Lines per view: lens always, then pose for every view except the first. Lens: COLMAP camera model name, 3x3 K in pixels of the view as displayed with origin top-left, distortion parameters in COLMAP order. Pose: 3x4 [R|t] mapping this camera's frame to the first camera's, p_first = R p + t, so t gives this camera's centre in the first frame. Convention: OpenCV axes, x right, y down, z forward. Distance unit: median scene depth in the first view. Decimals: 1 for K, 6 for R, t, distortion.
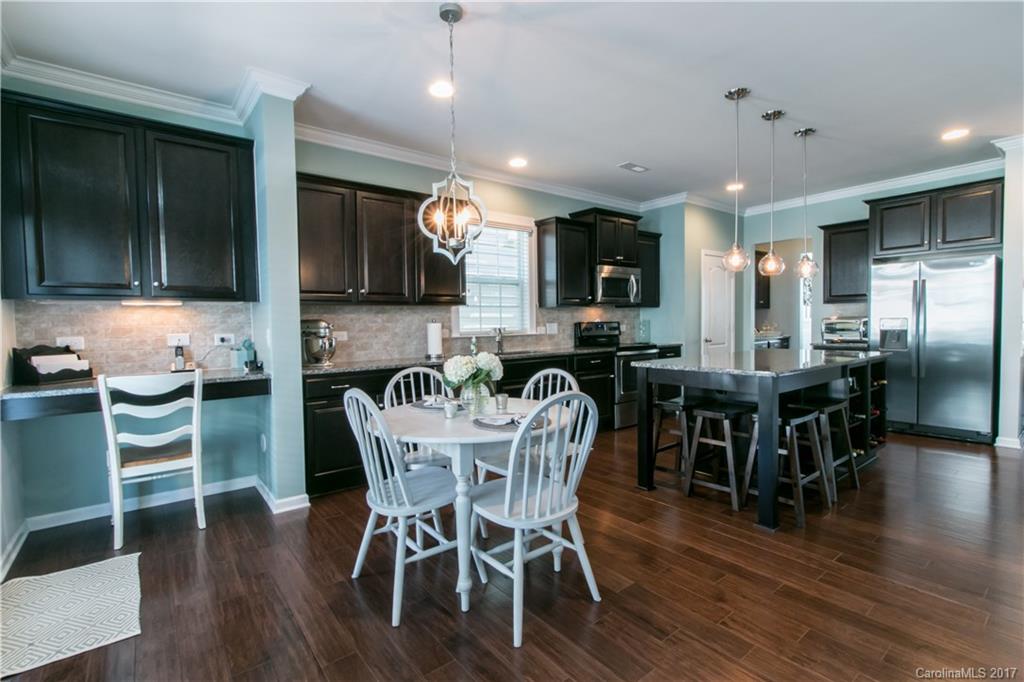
lens RADIAL K [[477.6, 0, 520.1], [0, 477.6, 338.7], [0, 0, 1]] dist [0.001371, -0.001524]
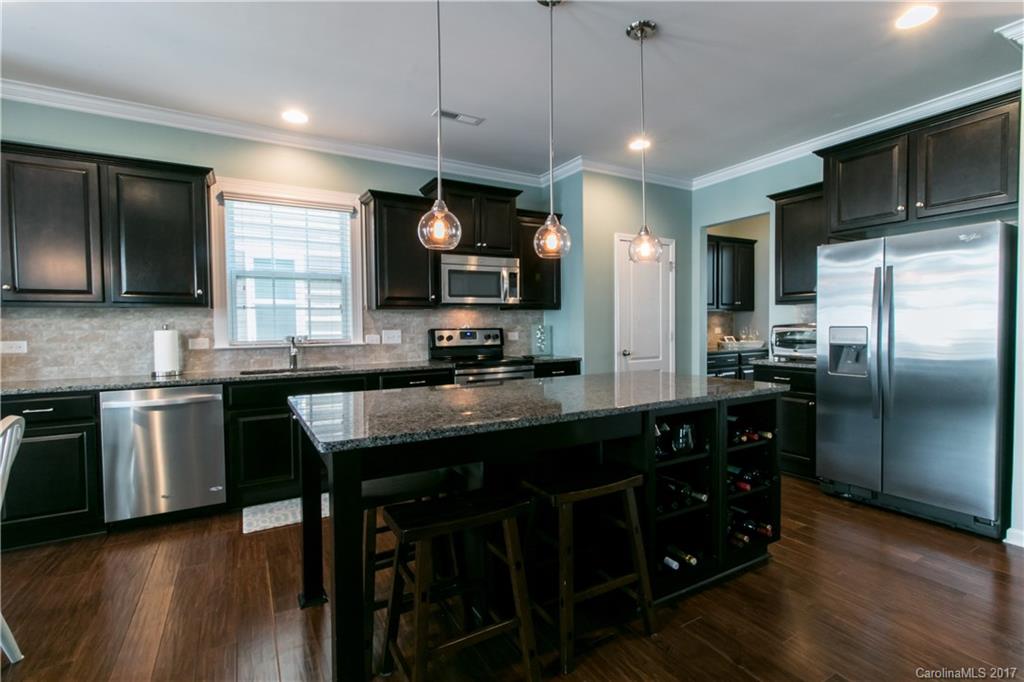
lens RADIAL K [[477.6, 0, 518.4], [0, 477.6, 338.5], [0, 0, 1]] dist [0.001371, -0.001524]
pose [[0.989583, 0.008694, -0.143698, 0.473527], [-0.009481, 0.999944, -0.004793, -0.020714], [0.143648, 0.006105, 0.989610, 0.320492]]
